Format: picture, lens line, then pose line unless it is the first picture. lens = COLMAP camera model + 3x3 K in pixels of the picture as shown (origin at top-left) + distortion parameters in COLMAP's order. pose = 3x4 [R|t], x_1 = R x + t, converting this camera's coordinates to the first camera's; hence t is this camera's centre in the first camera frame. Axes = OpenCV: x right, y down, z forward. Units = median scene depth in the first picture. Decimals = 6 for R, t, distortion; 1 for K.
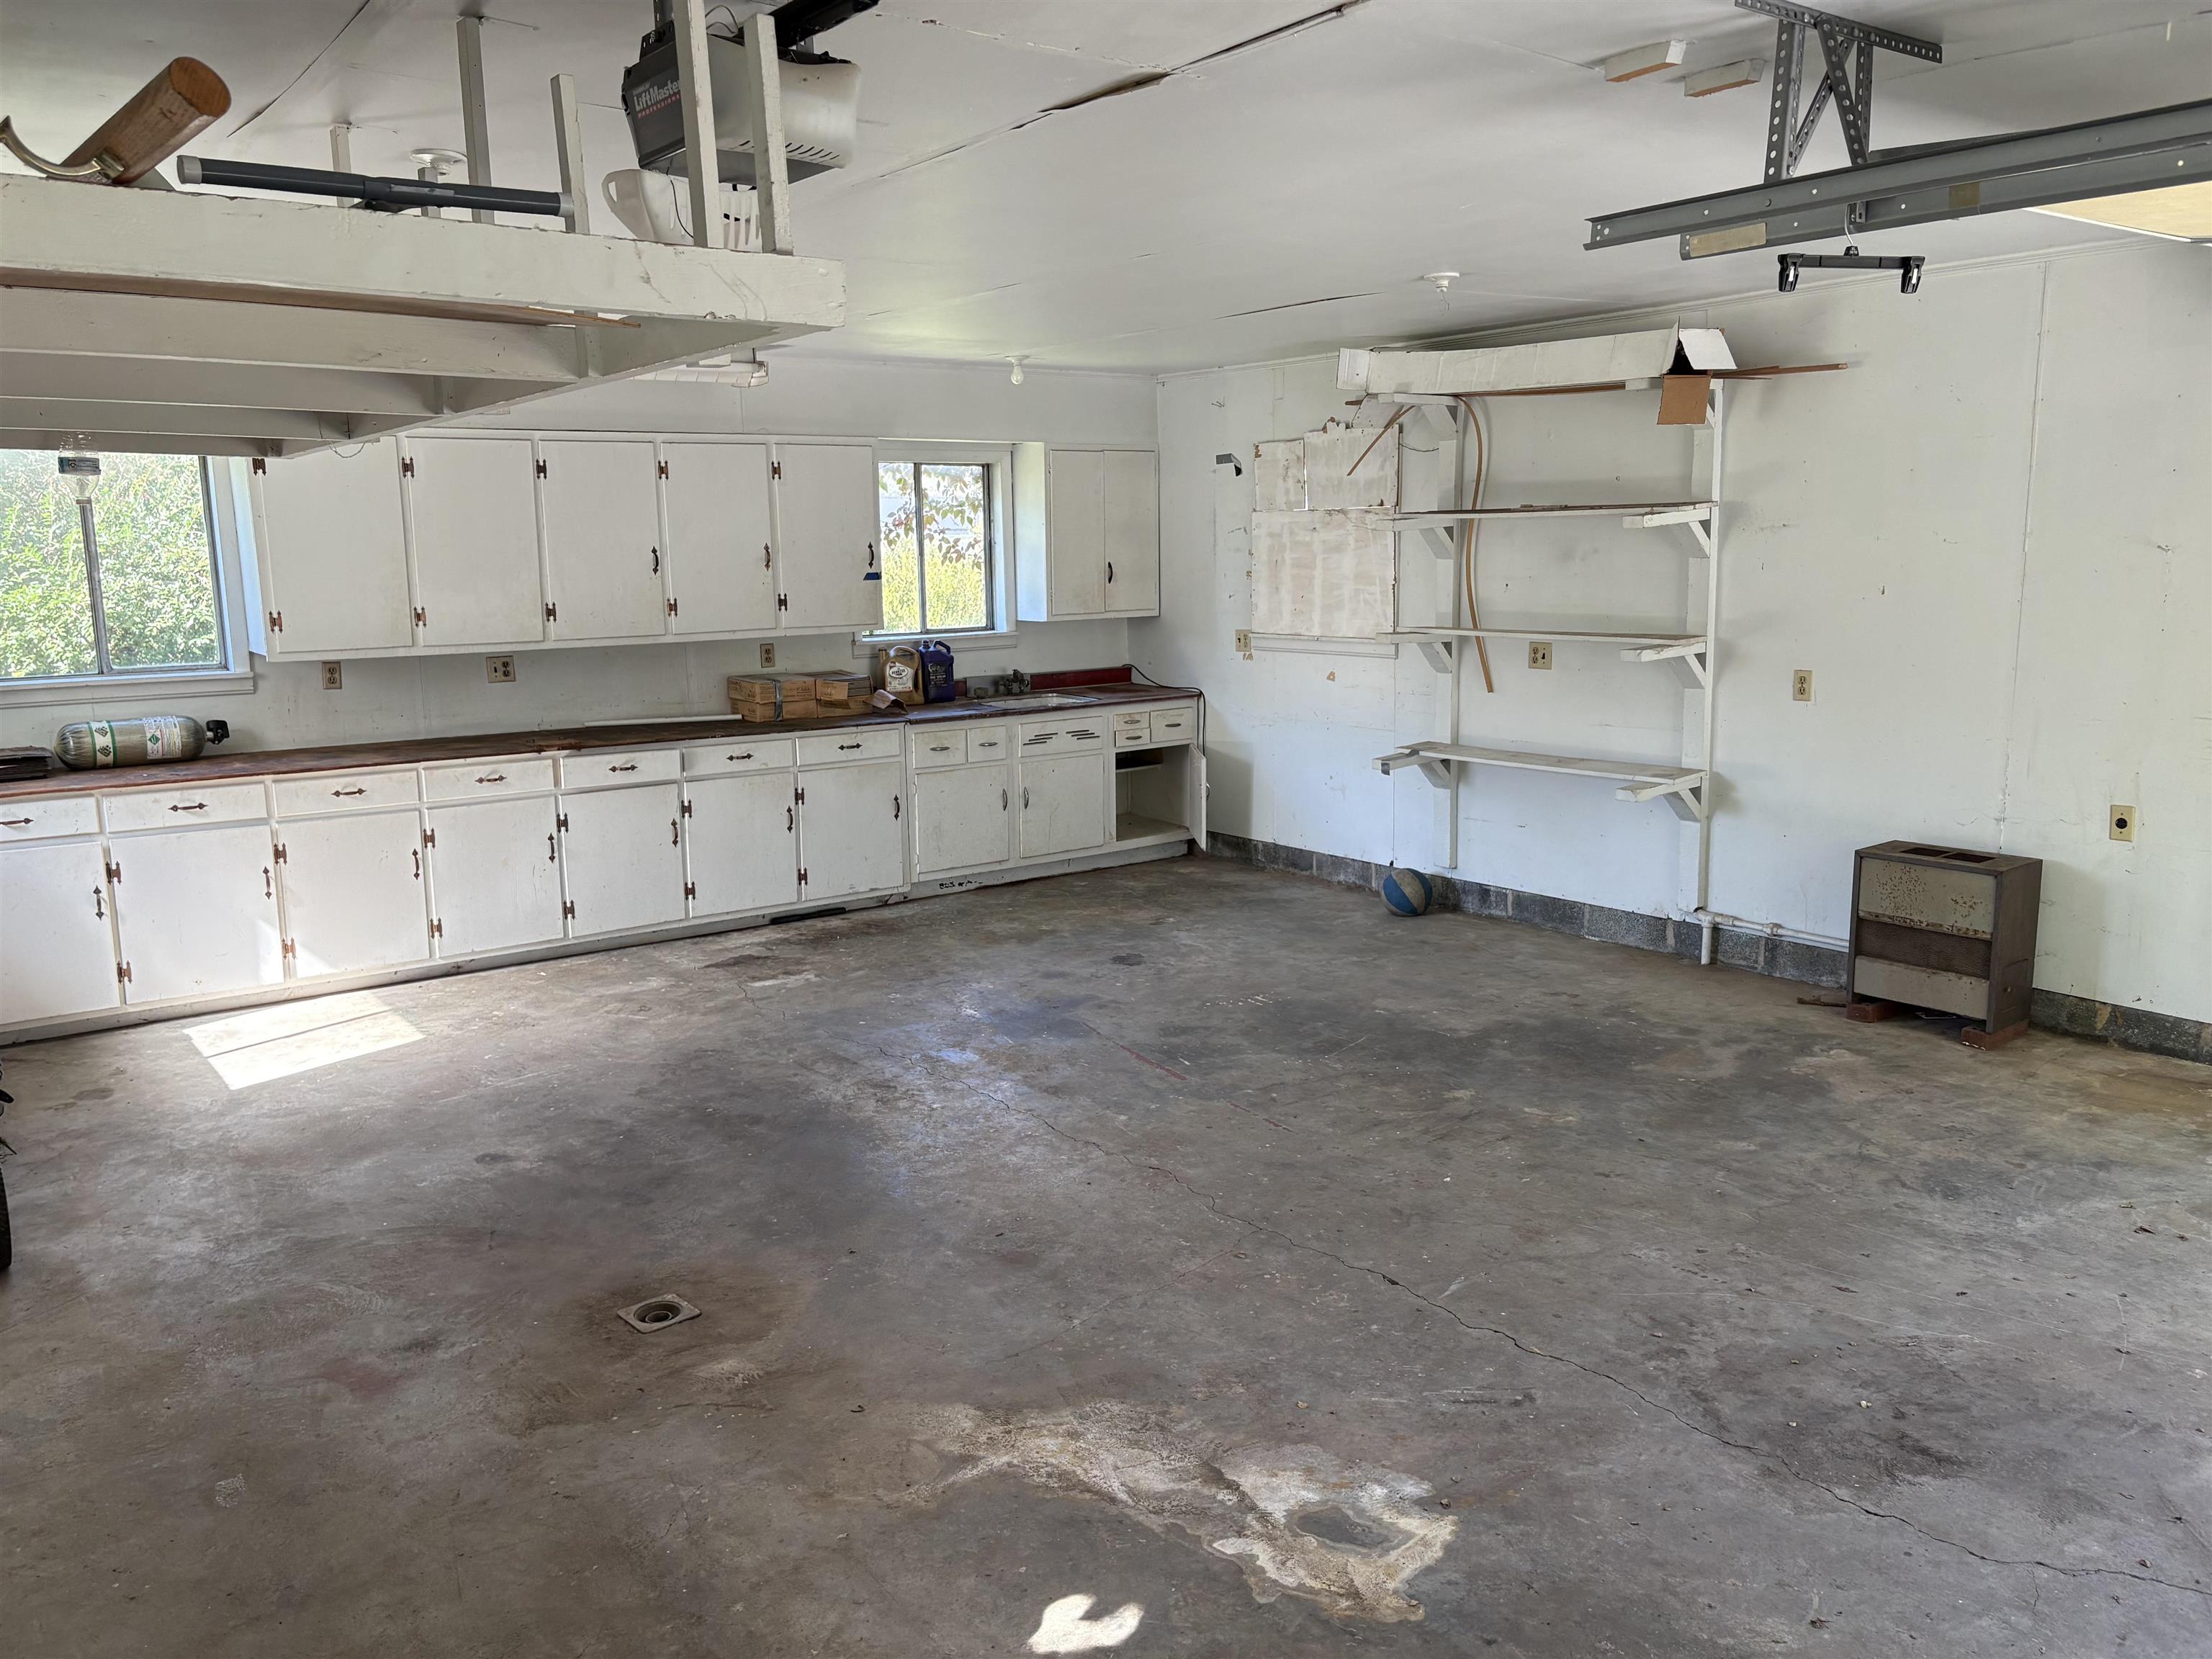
lens RADIAL K [[1681.3, 0, 1097.1], [0, 1681.3, 838.8], [0, 0, 1]] dist [0.061297, -0.064565]
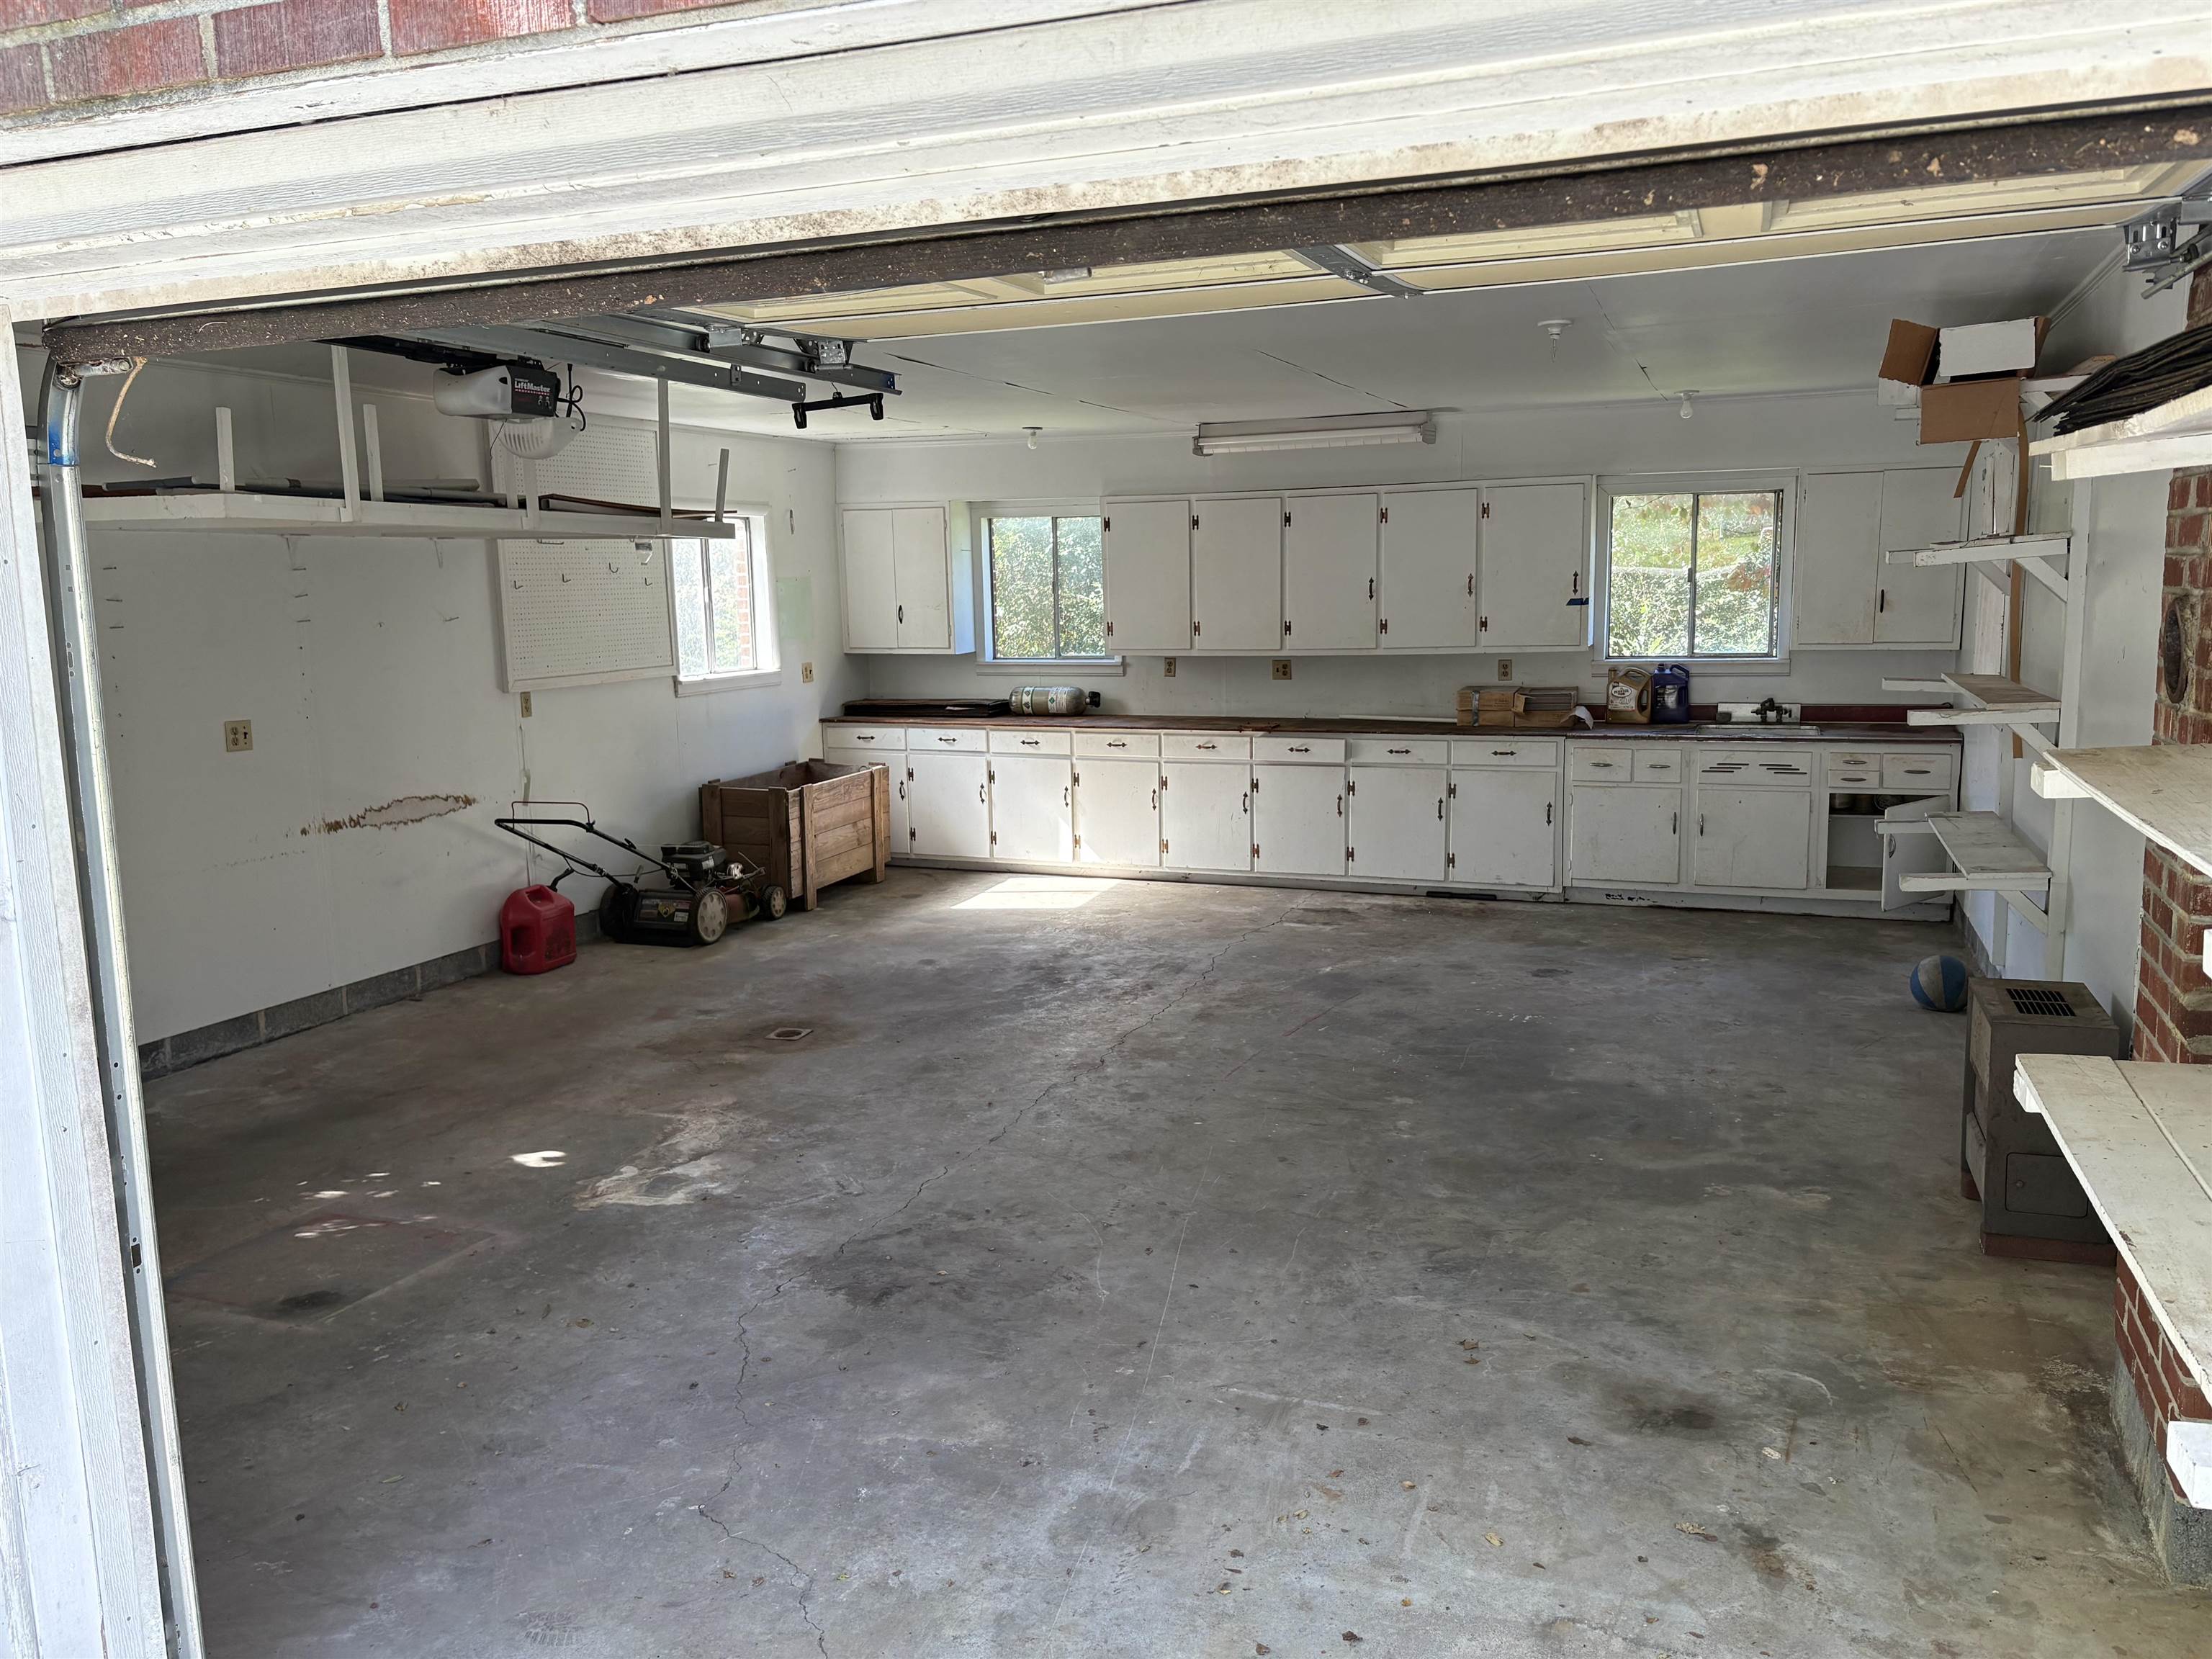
lens RADIAL K [[1683.7, 0, 1114.0], [0, 1683.7, 851.2], [0, 0, 1]] dist [0.163539, -0.466209]
pose [[0.522861, 0.142577, -0.840410, 0.951156], [-0.140380, 0.986854, 0.080085, -0.061952], [0.840779, 0.076103, 0.536002, 0.246191]]
